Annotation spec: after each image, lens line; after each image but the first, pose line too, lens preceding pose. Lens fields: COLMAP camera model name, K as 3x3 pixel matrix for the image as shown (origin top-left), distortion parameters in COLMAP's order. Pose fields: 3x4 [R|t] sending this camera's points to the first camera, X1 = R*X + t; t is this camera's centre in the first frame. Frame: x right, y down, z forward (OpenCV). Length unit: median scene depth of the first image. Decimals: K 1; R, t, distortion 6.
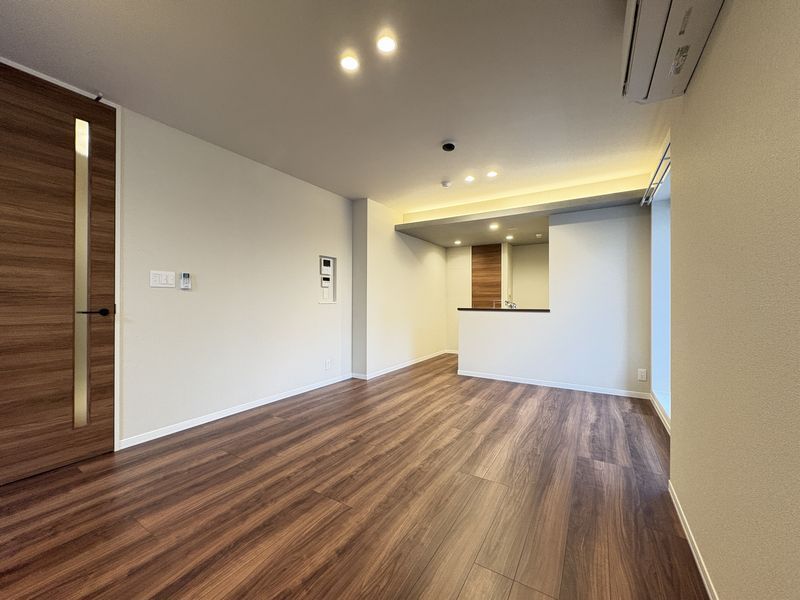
lens RADIAL K [[318.1, 0, 401.3], [0, 318.1, 297.2], [0, 0, 1]] dist [-0.001834, 0.000221]
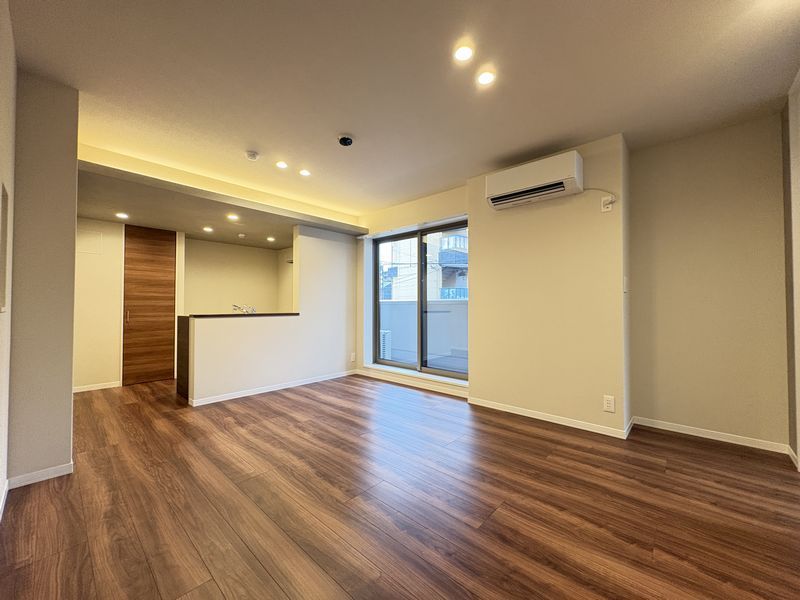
lens RADIAL K [[318.1, 0, 398.0], [0, 318.1, 299.1], [0, 0, 1]] dist [-0.001834, 0.000221]
pose [[0.191173, 0.016454, 0.981419, -0.601202], [-0.011254, 0.999831, -0.014570, 0.004314], [-0.981492, -0.008259, 0.191325, 0.544222]]
